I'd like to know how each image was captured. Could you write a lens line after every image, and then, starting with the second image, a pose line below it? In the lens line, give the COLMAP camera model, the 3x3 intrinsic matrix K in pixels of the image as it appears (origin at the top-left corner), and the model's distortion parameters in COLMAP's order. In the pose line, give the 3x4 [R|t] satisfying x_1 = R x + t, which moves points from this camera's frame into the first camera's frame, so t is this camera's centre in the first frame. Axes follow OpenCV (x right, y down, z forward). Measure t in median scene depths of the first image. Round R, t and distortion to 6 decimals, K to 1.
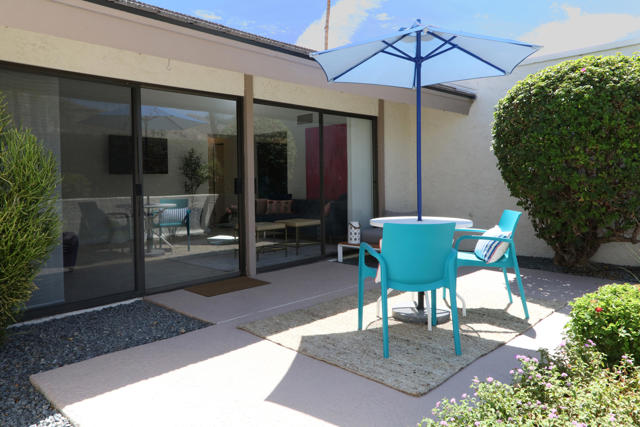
lens RADIAL K [[452.2, 0, 319.9], [0, 452.2, 190.4], [0, 0, 1]] dist [0.001903, 0.000424]
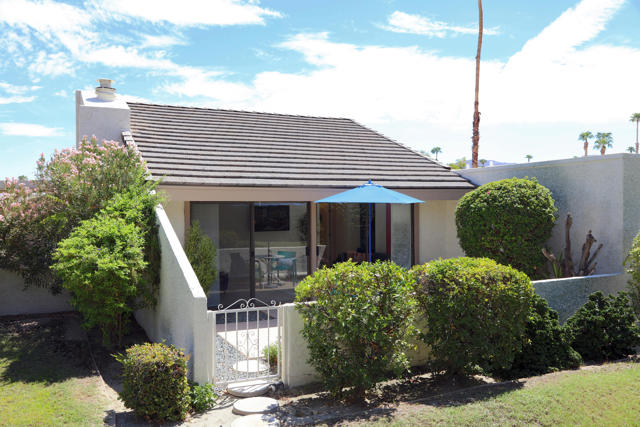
lens RADIAL K [[556.4, 0, 320.0], [0, 556.4, 213.5], [0, 0, 1]] dist [0.008514, 0.005255]
pose [[0.936979, 0.012180, -0.349173, 0.448491], [-0.015238, 0.999866, -0.006013, -0.101647], [0.349053, 0.010955, 0.937039, -0.735597]]
